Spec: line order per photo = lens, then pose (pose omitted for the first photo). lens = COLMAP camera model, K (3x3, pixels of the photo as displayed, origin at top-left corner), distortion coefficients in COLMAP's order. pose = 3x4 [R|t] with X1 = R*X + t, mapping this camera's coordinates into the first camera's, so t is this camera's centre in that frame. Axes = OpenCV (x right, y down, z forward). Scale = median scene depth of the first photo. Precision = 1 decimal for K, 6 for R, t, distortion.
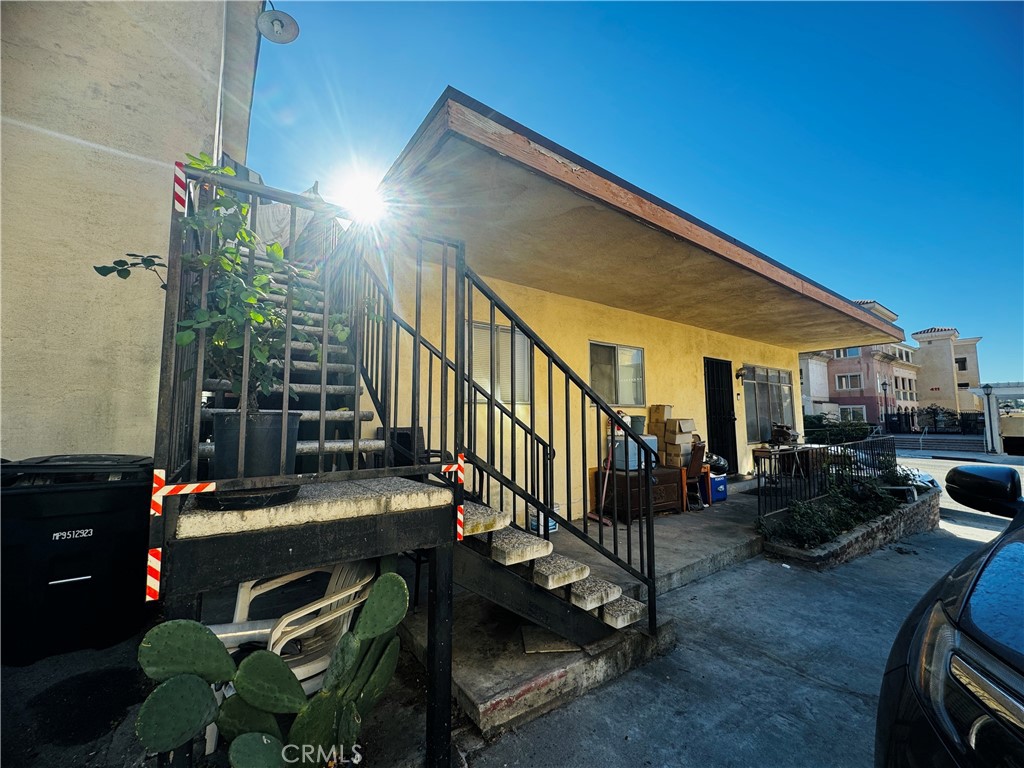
lens RADIAL K [[407.9, 0, 512.0], [0, 407.9, 384.0], [0, 0, 1]] dist [-0.002495, 0.000293]
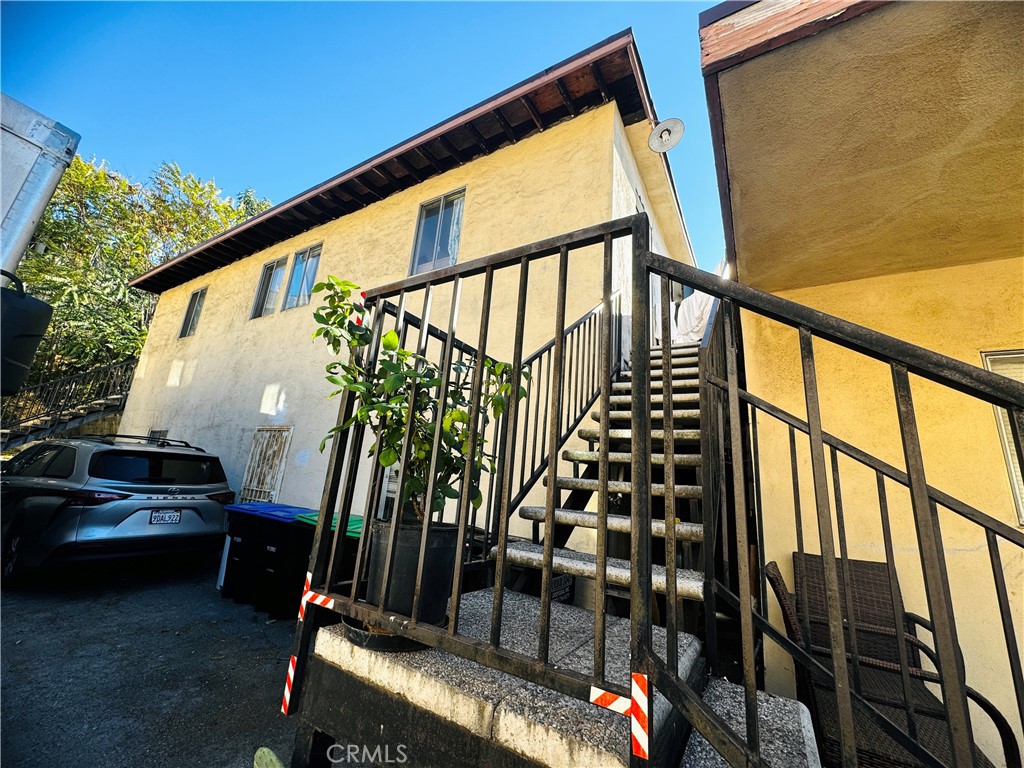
lens RADIAL K [[407.9, 0, 512.0], [0, 407.9, 384.0], [0, 0, 1]] dist [-0.002495, 0.000293]
pose [[0.391197, -0.198669, -0.898608, 0.278661], [-0.002929, 0.976148, -0.217088, -0.027616], [0.920302, 0.087556, 0.381284, 0.770914]]
